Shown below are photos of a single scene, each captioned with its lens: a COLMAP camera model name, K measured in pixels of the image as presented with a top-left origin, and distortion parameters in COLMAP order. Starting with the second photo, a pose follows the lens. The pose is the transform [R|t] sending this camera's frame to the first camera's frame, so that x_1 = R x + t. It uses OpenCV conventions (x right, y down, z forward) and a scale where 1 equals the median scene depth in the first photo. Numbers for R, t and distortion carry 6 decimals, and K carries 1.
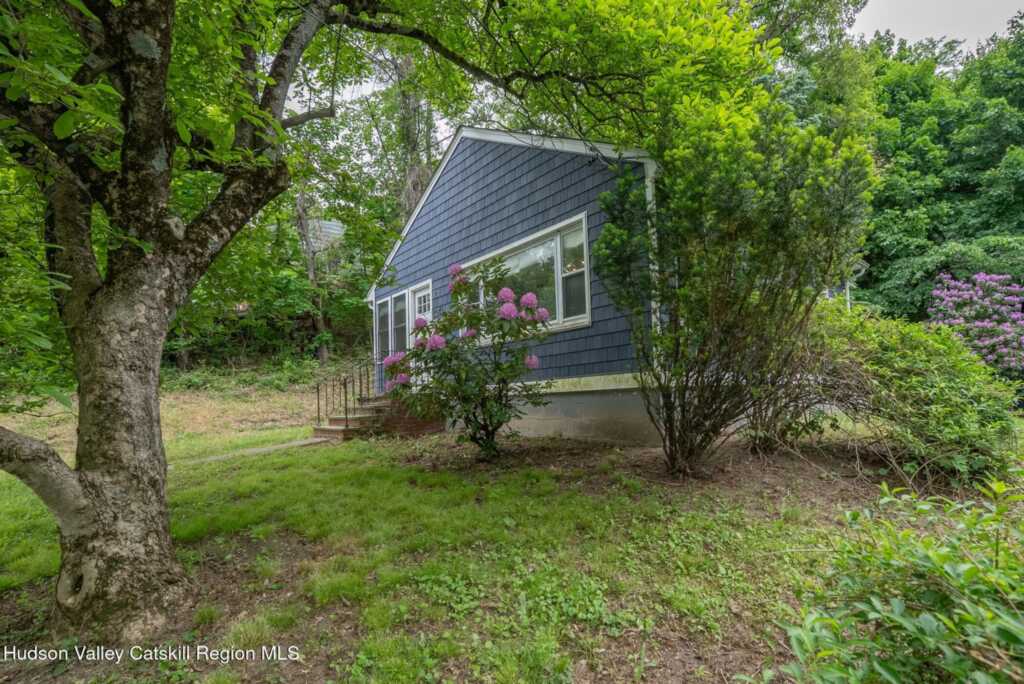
lens RADIAL K [[457.4, 0, 508.9], [0, 457.4, 366.9], [0, 0, 1]] dist [-0.015949, 0.000964]
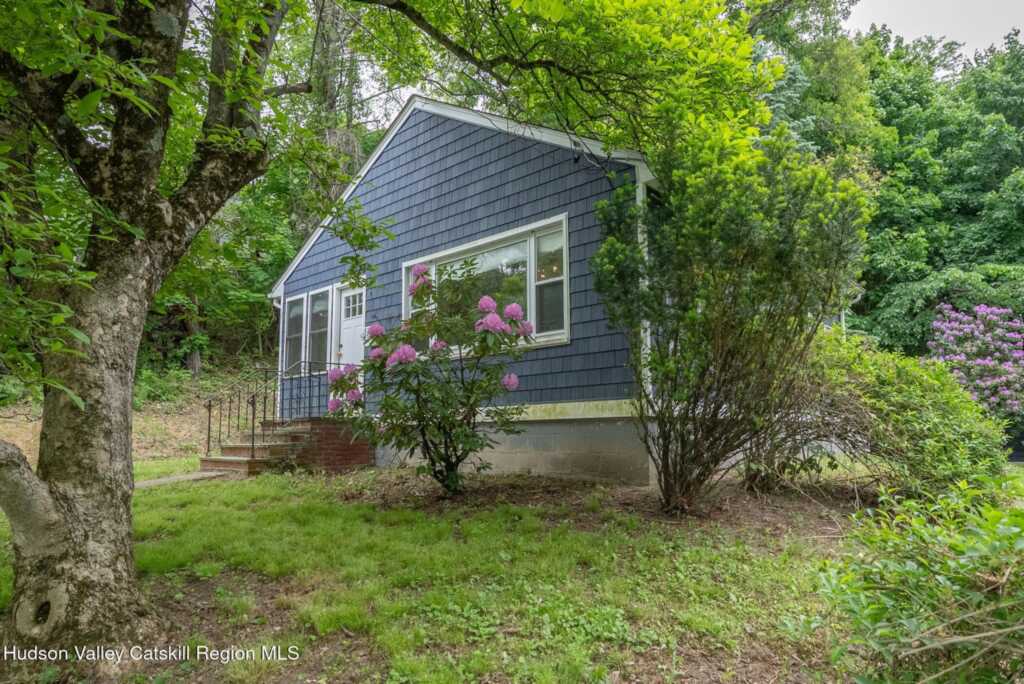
lens RADIAL K [[599.3, 0, 512.0], [0, 599.3, 346.2], [0, 0, 1]] dist [0.001669, -0.002383]
pose [[0.989445, 0.048961, 0.136385, -0.114282], [-0.038130, 0.995990, -0.080931, 0.014710], [-0.139800, 0.074877, 0.987345, -0.140333]]
